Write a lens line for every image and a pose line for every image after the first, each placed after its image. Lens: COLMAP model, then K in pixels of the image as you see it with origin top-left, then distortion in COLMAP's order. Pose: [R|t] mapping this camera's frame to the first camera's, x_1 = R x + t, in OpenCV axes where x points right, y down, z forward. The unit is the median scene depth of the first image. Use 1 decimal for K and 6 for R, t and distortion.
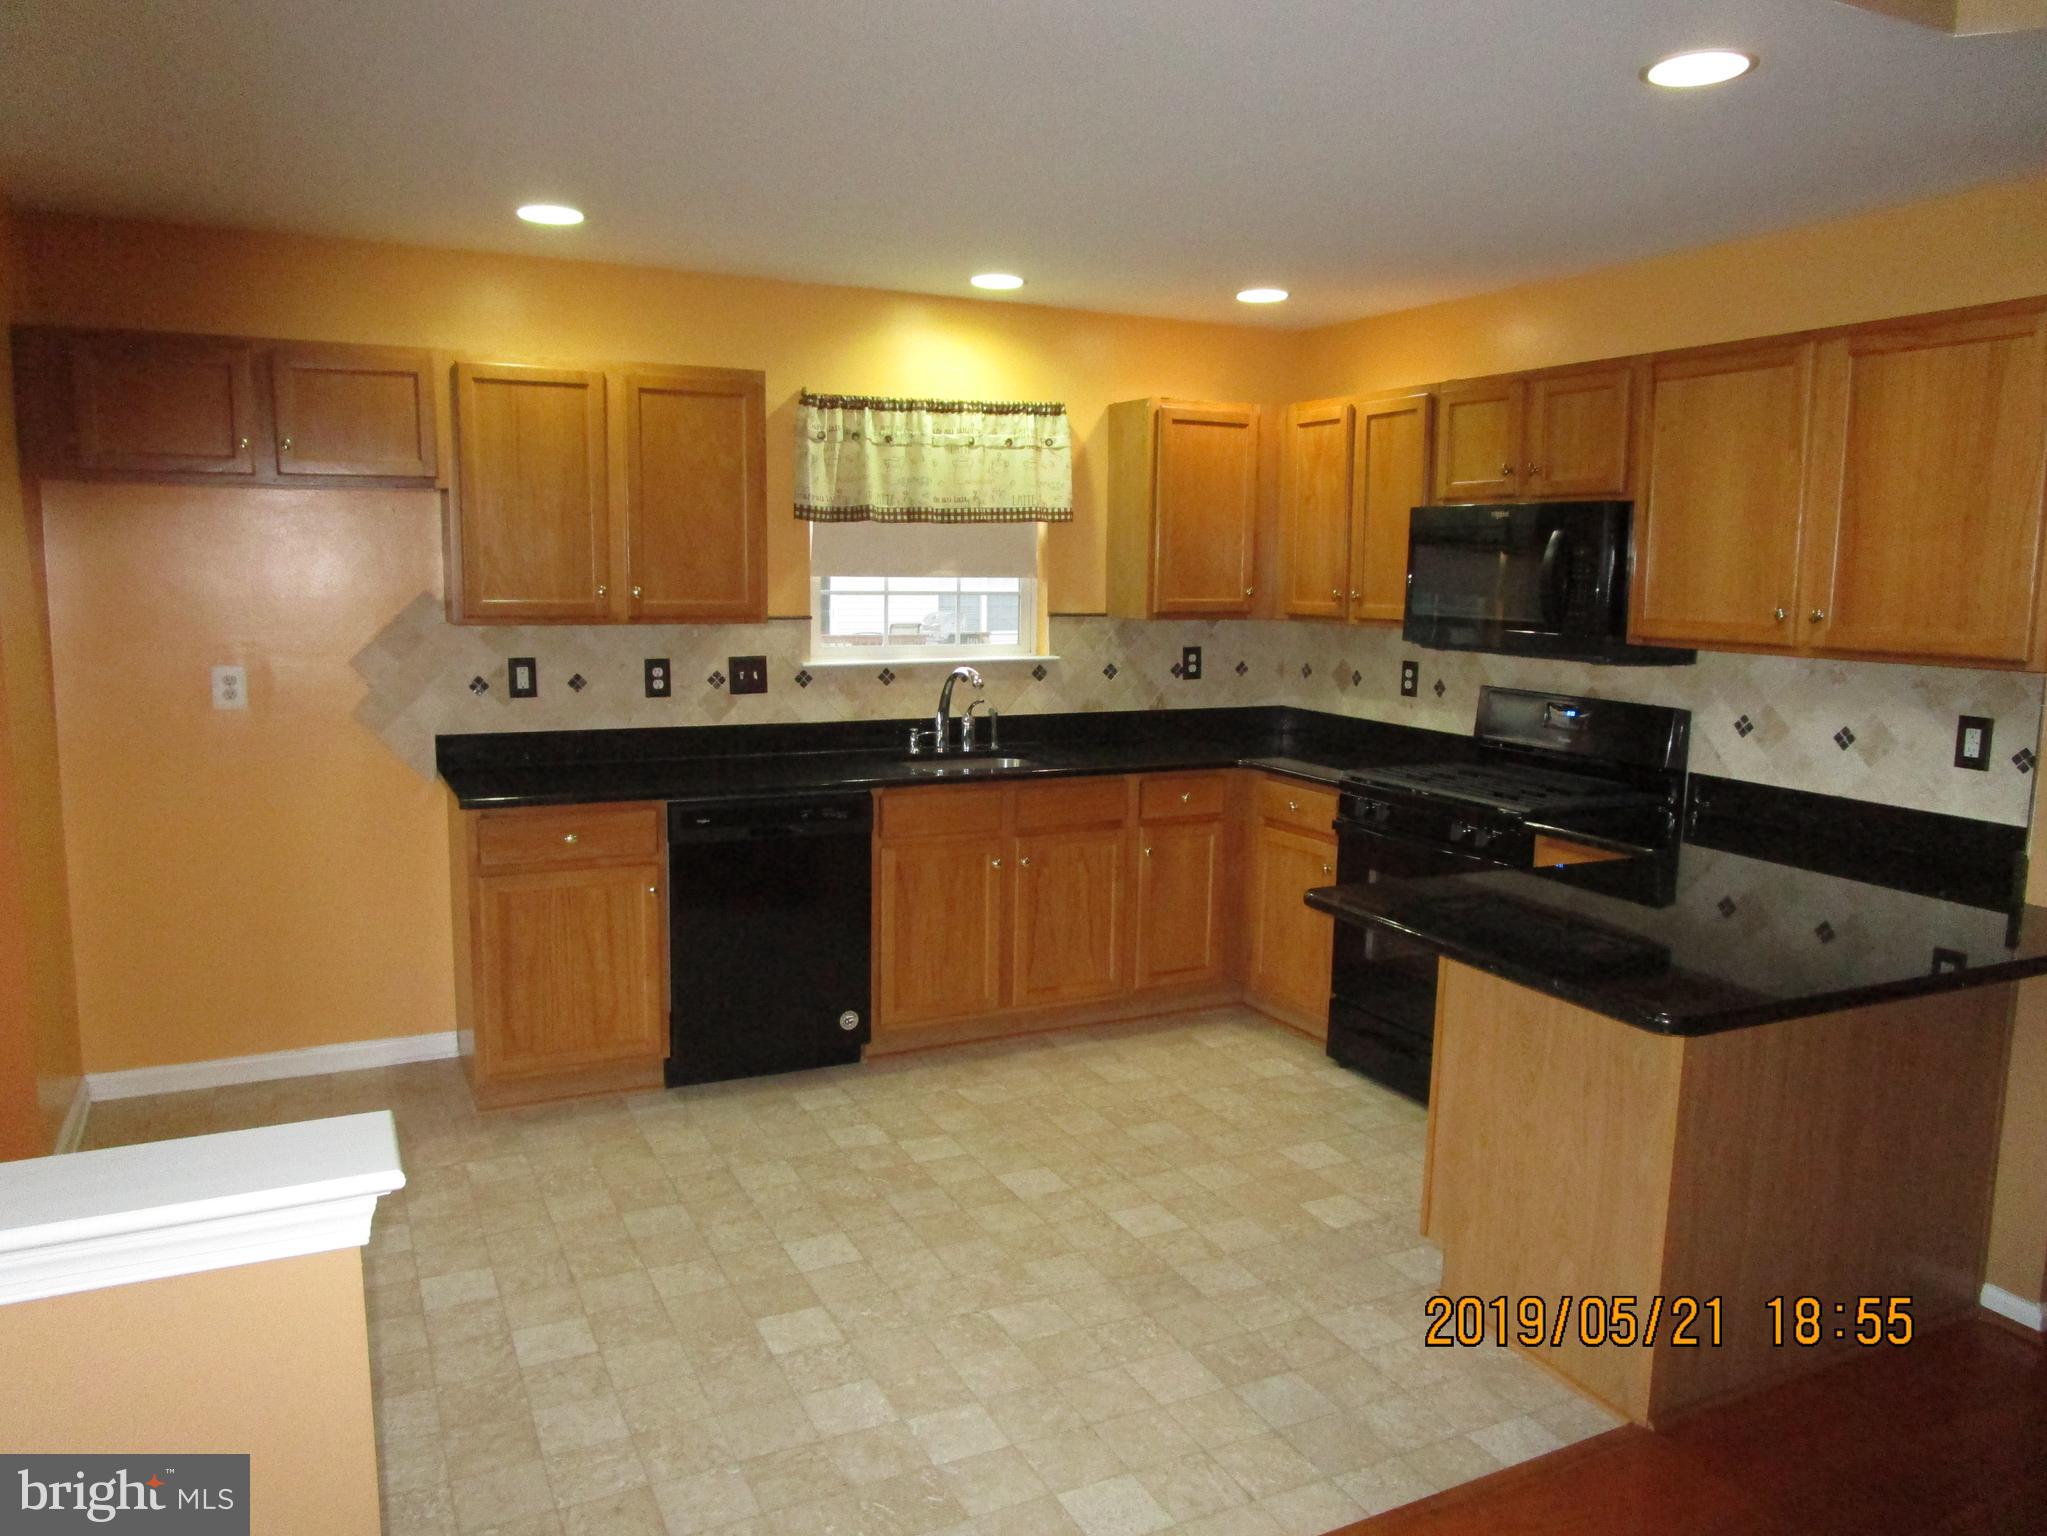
lens RADIAL K [[1460.6, 0, 1023.5], [0, 1460.6, 768.0], [0, 0, 1]] dist [-0.024359, -0.001088]
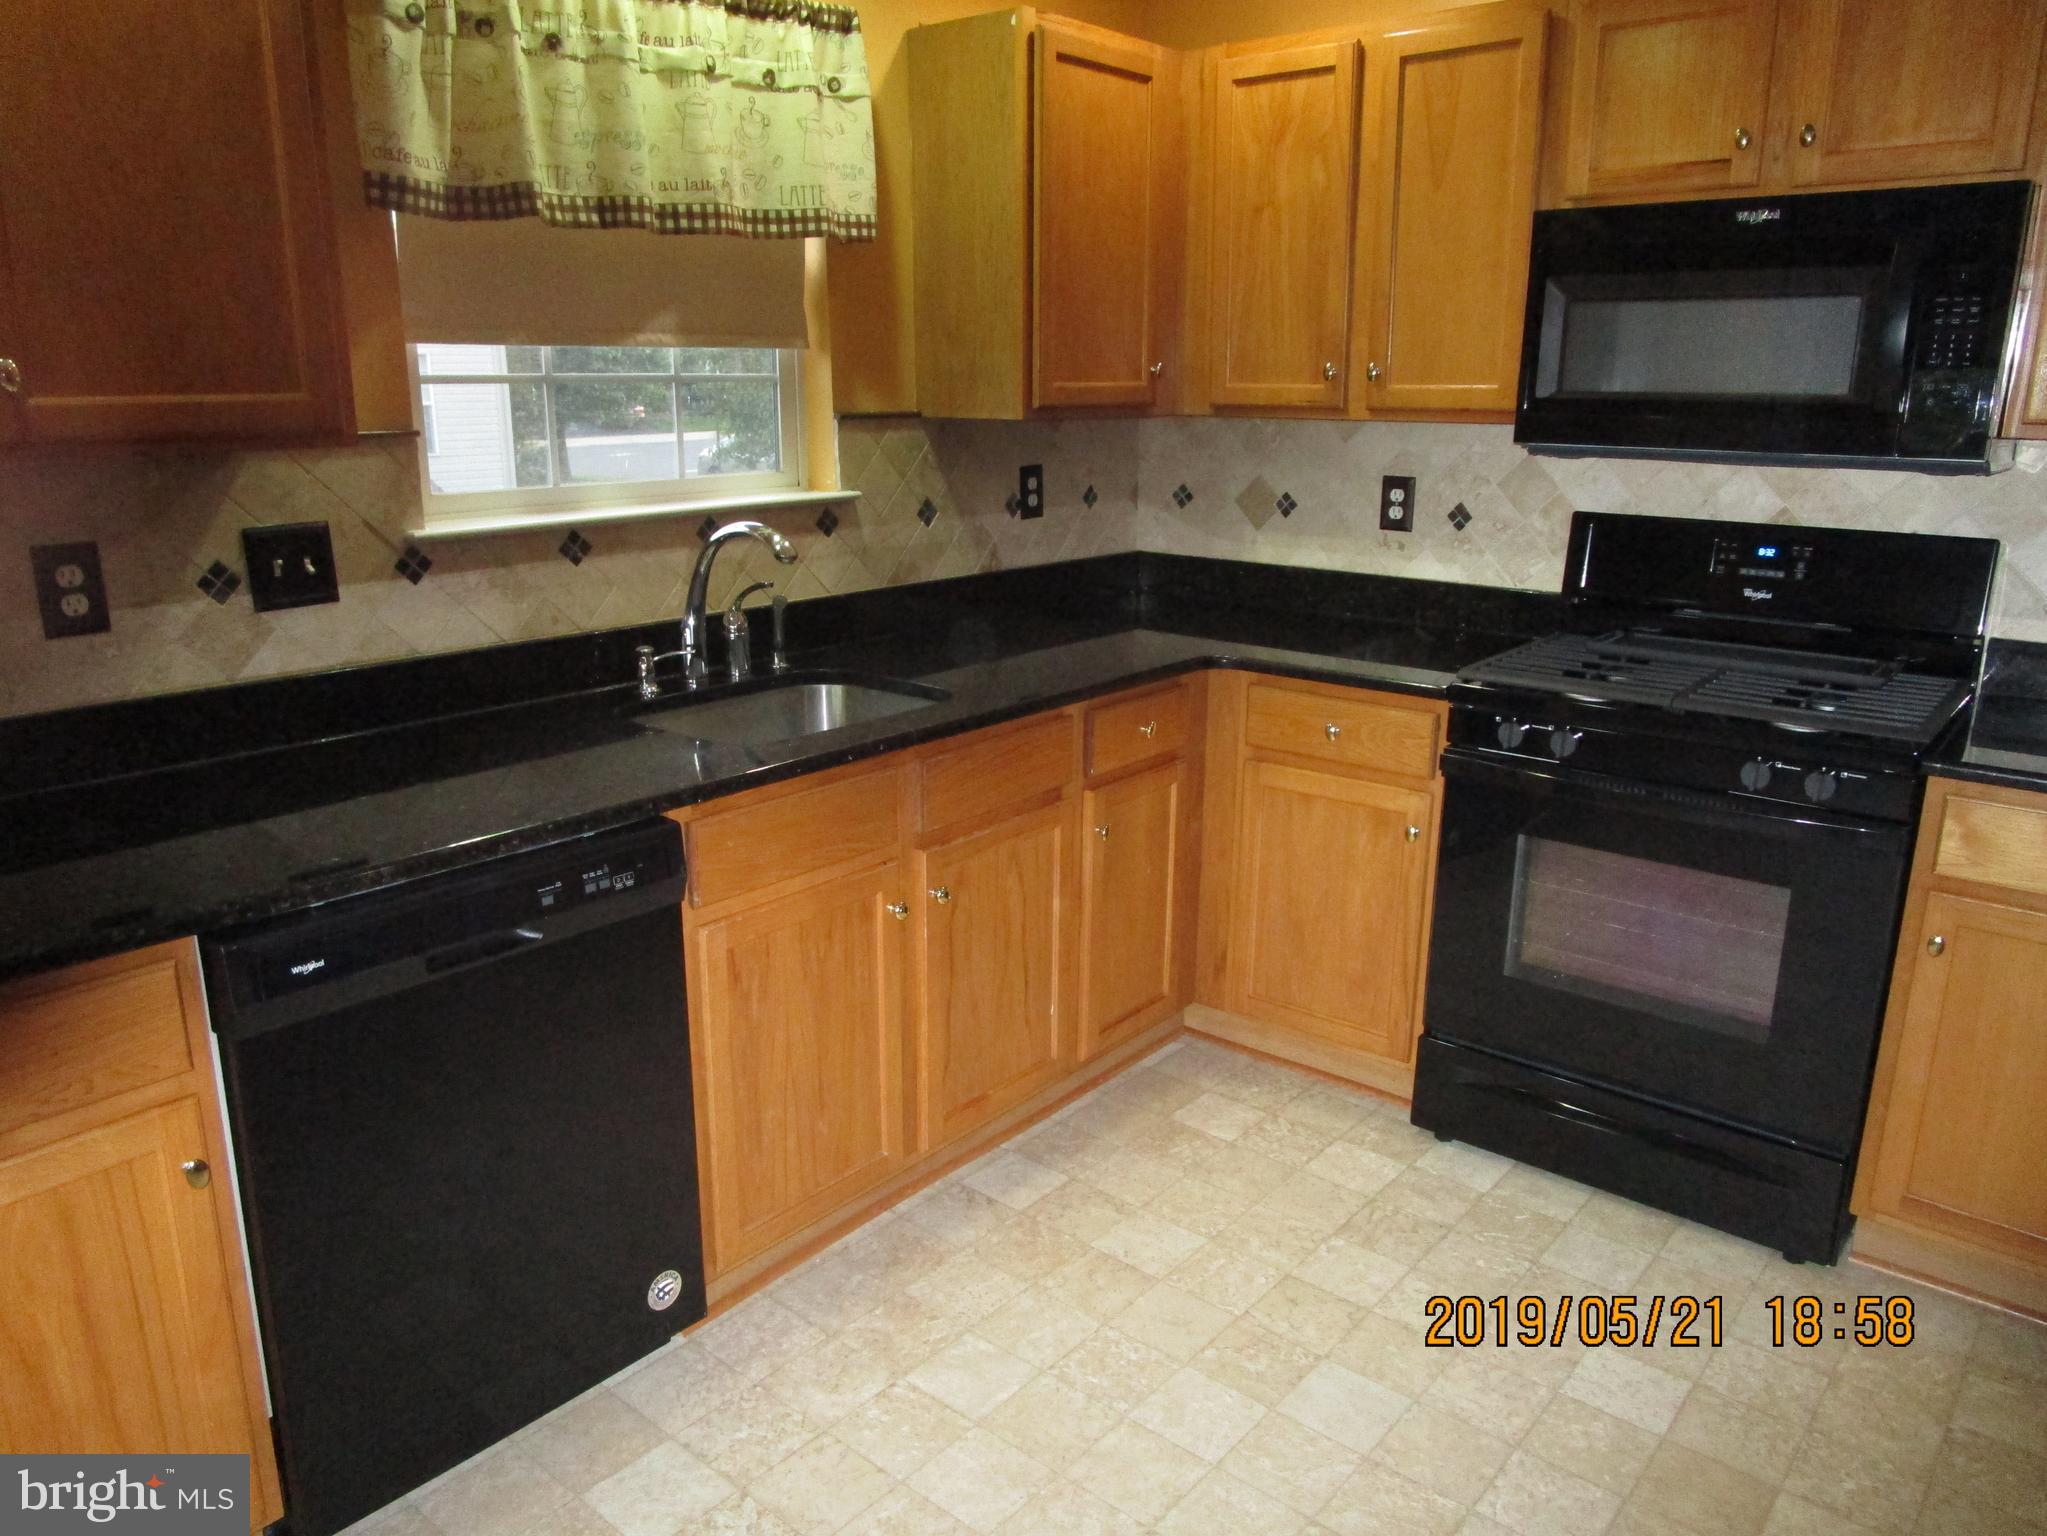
lens RADIAL K [[1460.6, 0, 1023.5], [0, 1460.6, 768.0], [0, 0, 1]] dist [-0.024359, -0.001088]
pose [[0.917110, -0.114548, 0.381822, -0.154383], [0.064962, 0.987967, 0.140361, -0.048515], [-0.393306, -0.103922, 0.913515, 0.477176]]
